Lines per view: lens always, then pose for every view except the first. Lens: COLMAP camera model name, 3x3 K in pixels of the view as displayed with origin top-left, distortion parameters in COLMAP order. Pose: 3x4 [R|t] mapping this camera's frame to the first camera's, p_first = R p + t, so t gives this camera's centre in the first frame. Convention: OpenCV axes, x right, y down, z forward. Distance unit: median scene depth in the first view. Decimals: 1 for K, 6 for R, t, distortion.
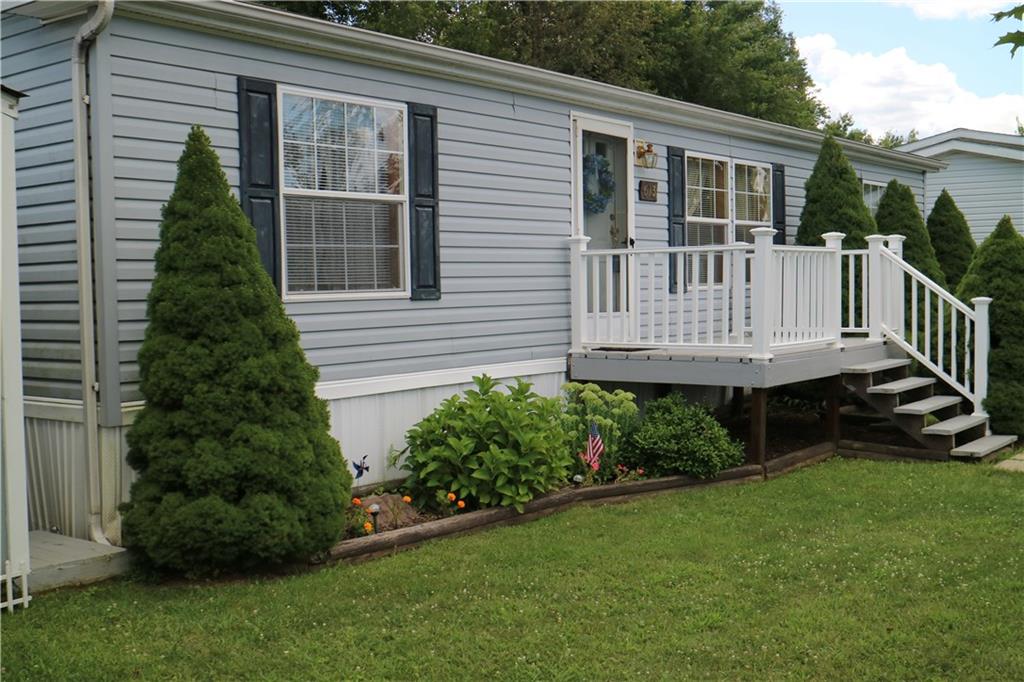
lens RADIAL K [[1152.5, 0, 512.0], [0, 1152.5, 341.0], [0, 0, 1]] dist [-0.048054, -0.020572]
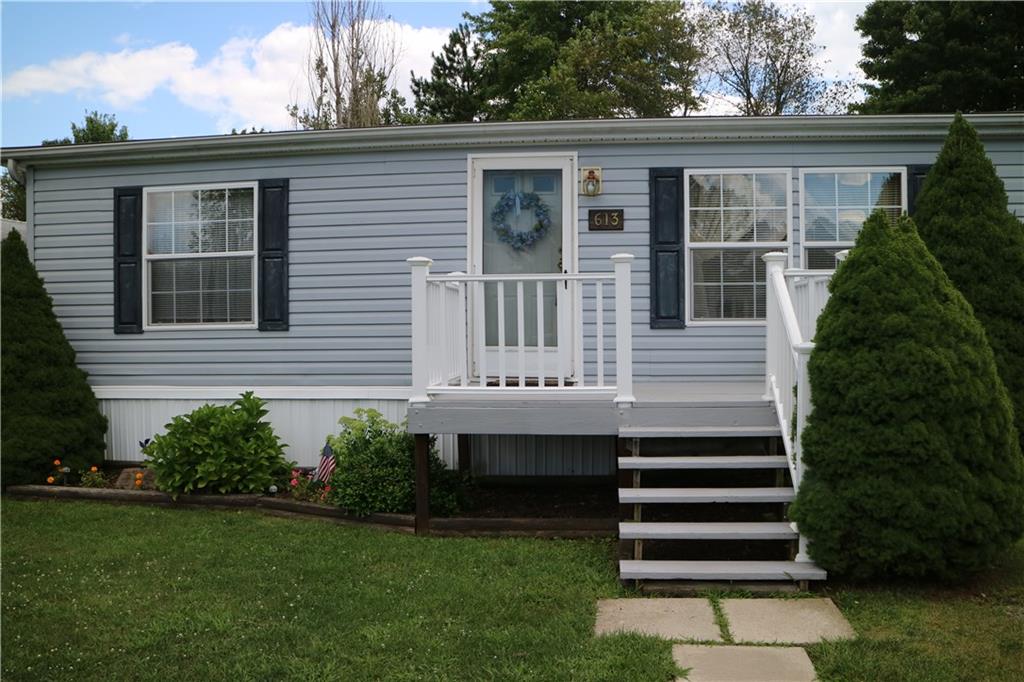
lens RADIAL K [[846.0, 0, 512.0], [0, 846.0, 341.0], [0, 0, 1]] dist [-0.161858, 0.119630]
pose [[0.526151, 0.029167, -0.849891, 0.724768], [-0.041763, 0.999092, 0.008433, -0.036660], [0.849365, 0.031057, 0.526892, 0.626037]]
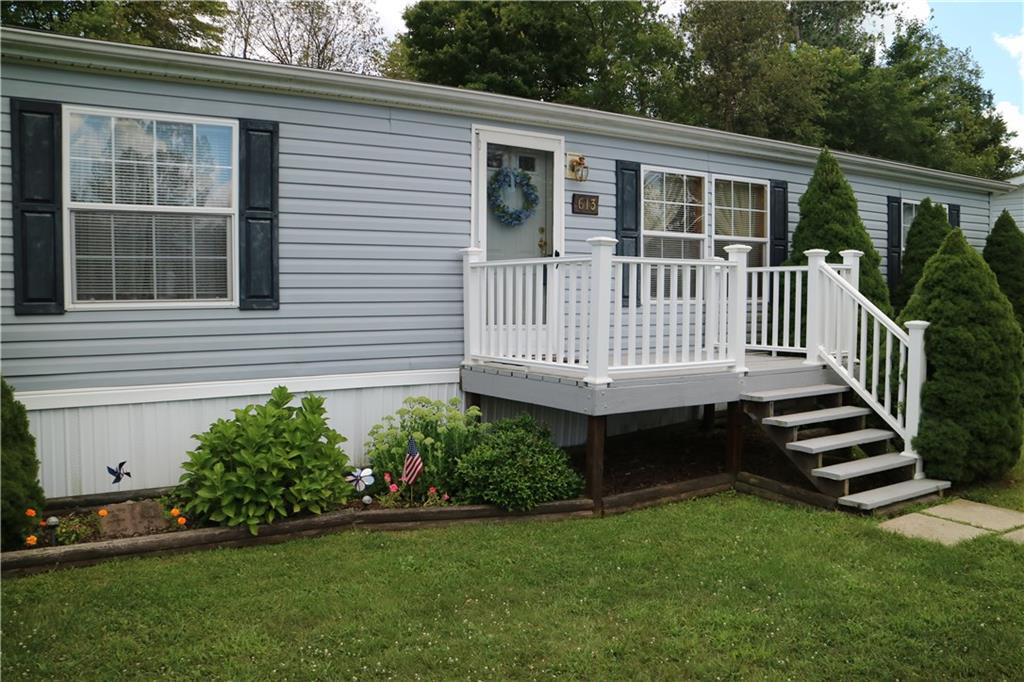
lens RADIAL K [[846.0, 0, 512.0], [0, 846.0, 341.0], [0, 0, 1]] dist [-0.161858, 0.119630]
pose [[0.948705, 0.035793, -0.314131, 0.317790], [-0.032662, 0.999350, 0.015227, -0.022520], [0.314472, -0.004186, 0.949258, 0.310538]]
